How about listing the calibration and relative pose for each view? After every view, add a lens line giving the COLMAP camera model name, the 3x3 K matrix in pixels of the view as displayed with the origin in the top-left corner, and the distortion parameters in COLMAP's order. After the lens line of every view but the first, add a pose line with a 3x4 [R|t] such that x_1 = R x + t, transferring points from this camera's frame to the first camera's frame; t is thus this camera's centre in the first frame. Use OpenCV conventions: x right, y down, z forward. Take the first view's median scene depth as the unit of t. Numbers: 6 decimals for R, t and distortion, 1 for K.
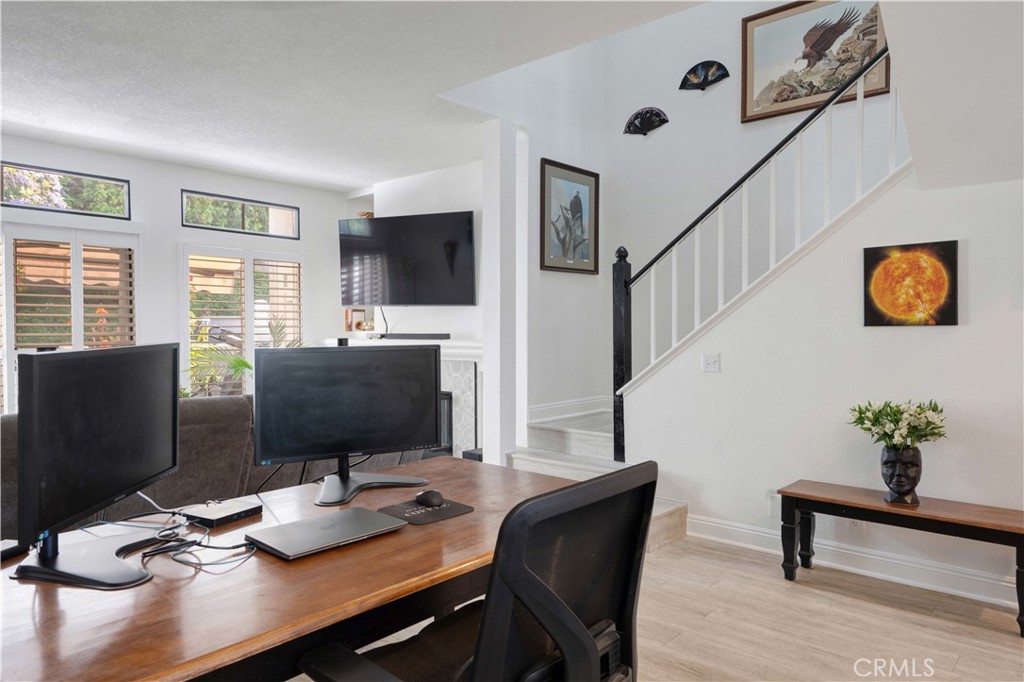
lens RADIAL K [[661.2, 0, 512.0], [0, 661.2, 341.0], [0, 0, 1]] dist [0.002444, -0.000171]
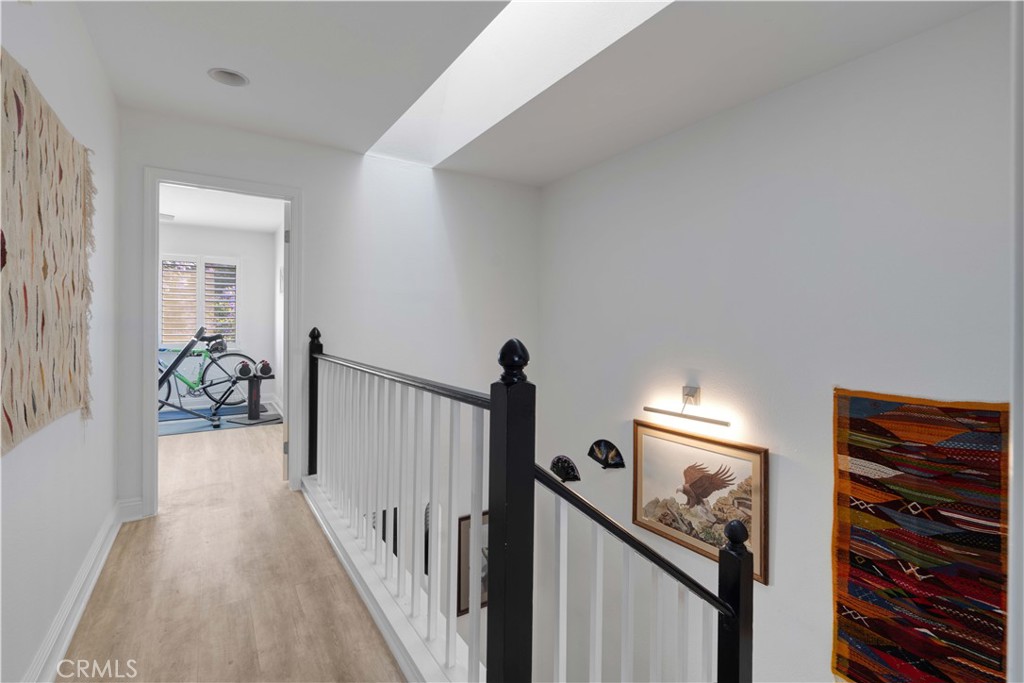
lens RADIAL K [[467.8, 0, 511.2], [0, 467.8, 328.3], [0, 0, 1]] dist [-0.003092, 0.000349]
pose [[0.961419, 0.006174, -0.275018, 0.368295], [-0.009032, 0.999918, -0.009127, -0.624060], [0.274939, 0.011259, 0.961396, 0.274704]]
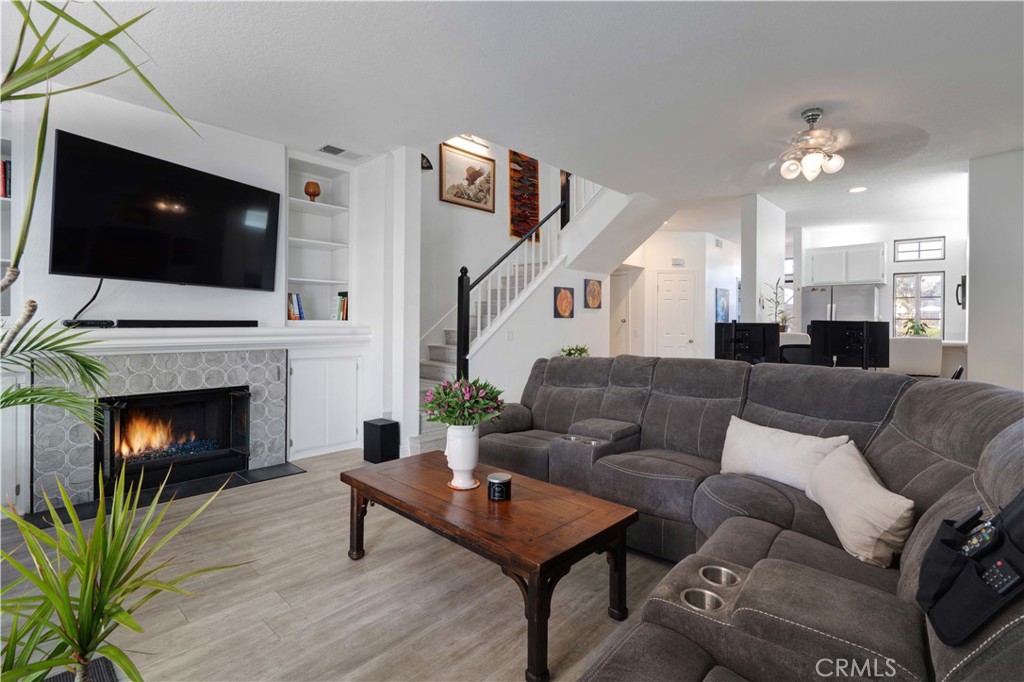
lens RADIAL K [[484.9, 0, 516.0], [0, 484.9, 314.0], [0, 0, 1]] dist [0.002598, 0.000355]
pose [[0.033547, 0.020494, 0.999227, -0.928349], [0.014093, 0.999681, -0.020977, -0.000838], [-0.999338, 0.014786, 0.033247, 0.775379]]
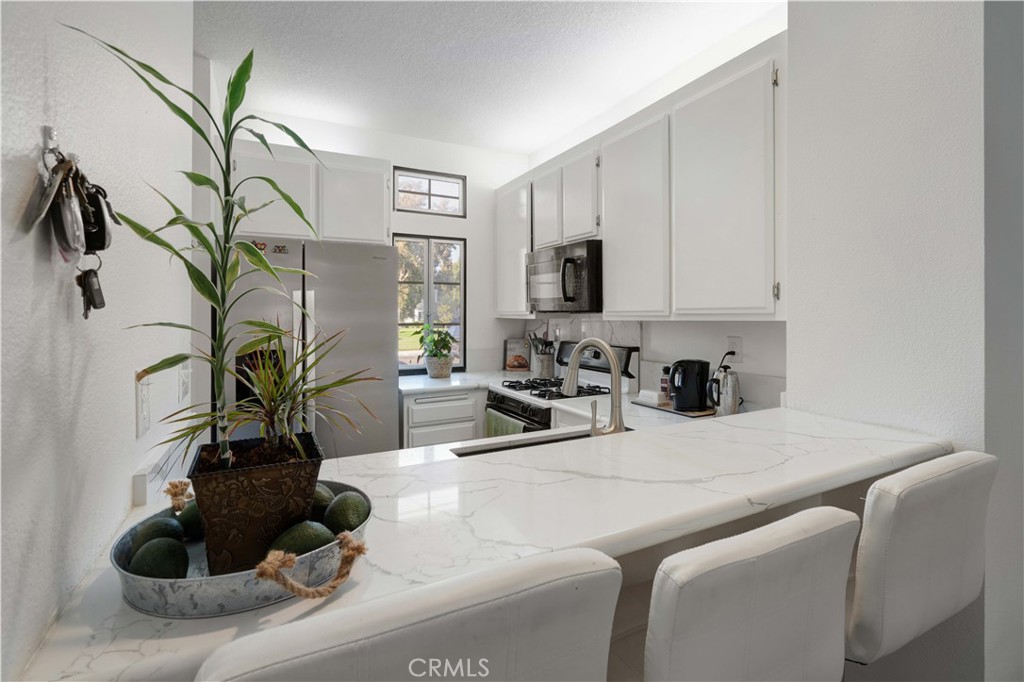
lens RADIAL K [[484.9, 0, 516.0], [0, 484.9, 314.0], [0, 0, 1]] dist [0.002598, 0.000355]
pose [[-0.926829, 0.001517, 0.375482, 0.170924], [0.010202, 0.999724, 0.021145, -0.030799], [-0.375346, 0.023428, -0.926589, 0.267141]]
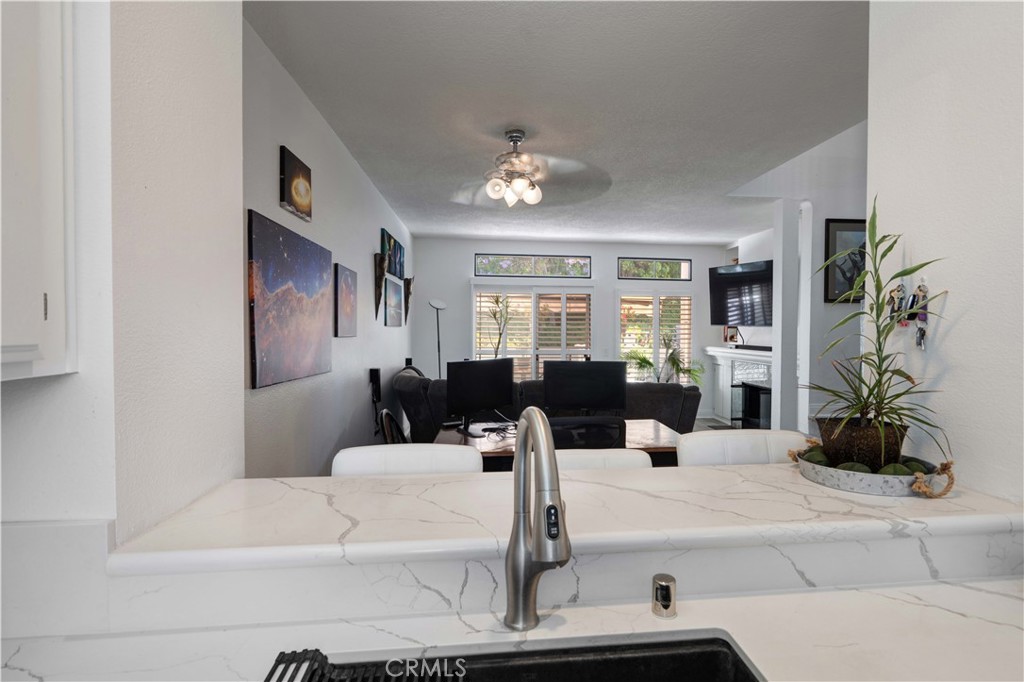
lens RADIAL K [[533.1, 0, 548.7], [0, 533.1, 335.8], [0, 0, 1]] dist [-0.001789, 0.000124]
pose [[0.745046, 0.015034, -0.666844, 0.366380], [-0.019239, 0.999814, 0.001045, -0.032924], [0.666736, 0.012051, 0.745197, -0.178526]]
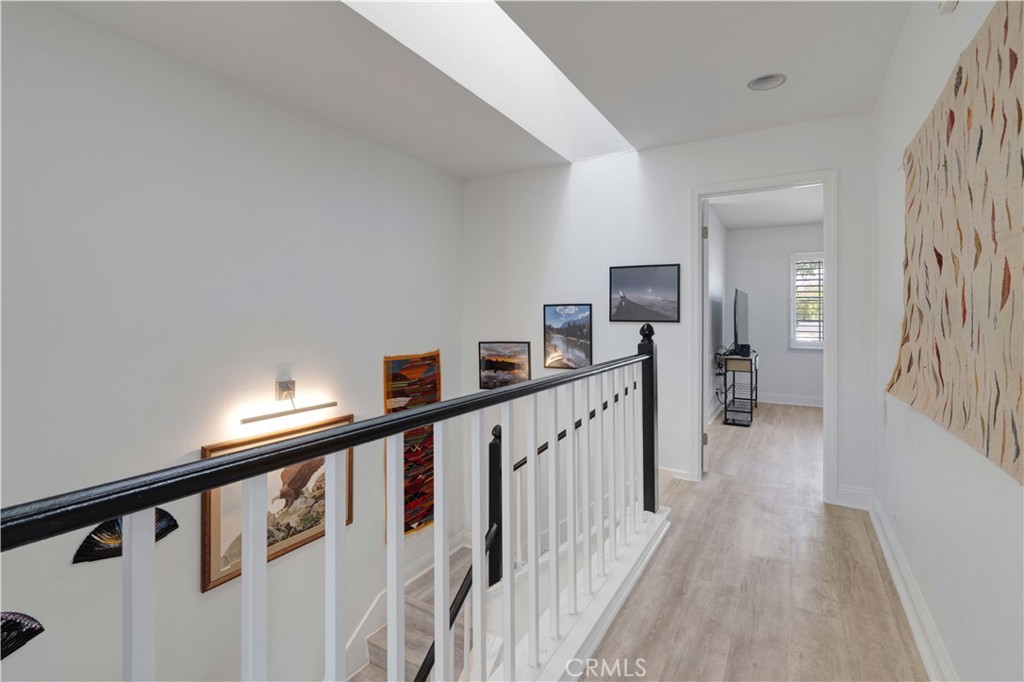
lens RADIAL K [[472.2, 0, 513.4], [0, 472.2, 315.0], [0, 0, 1]] dist [-0.000919, 0.000448]
pose [[-0.176150, 0.002358, 0.984361, -0.215701], [0.015482, 0.999880, 0.000376, -0.633022], [-0.984242, 0.015306, -0.176165, 0.767930]]
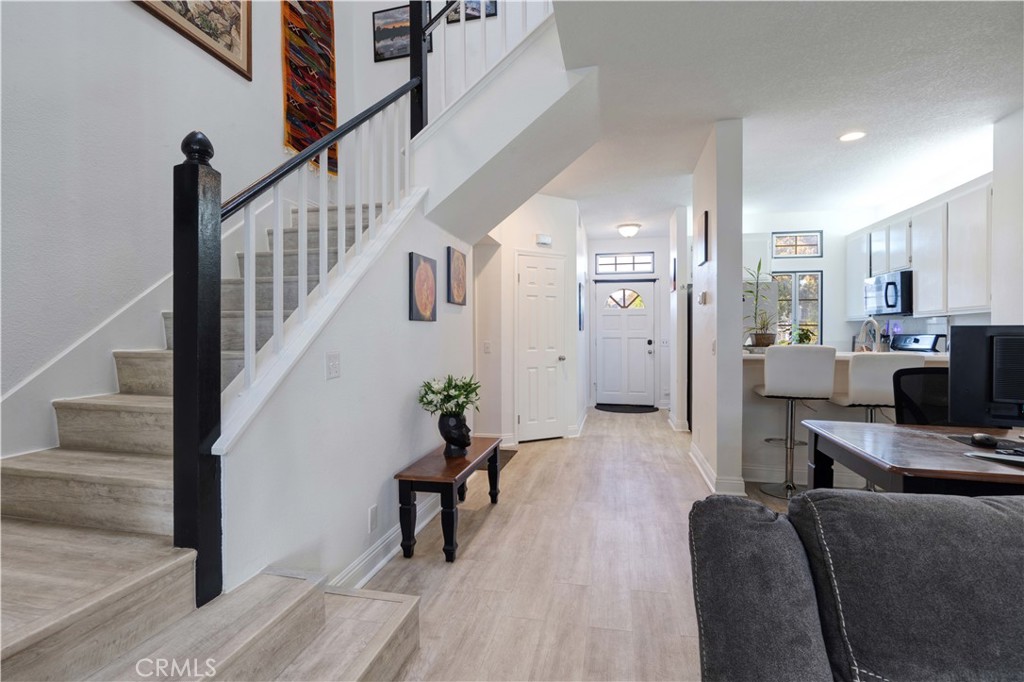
lens RADIAL K [[501.8, 0, 494.8], [0, 501.8, 337.0], [0, 0, 1]] dist [-0.000704, 0.000530]
pose [[-0.457413, -0.002863, 0.889250, -0.220285], [0.019650, 0.999718, 0.013326, -0.001408], [-0.889037, 0.023570, -0.457228, 0.907180]]
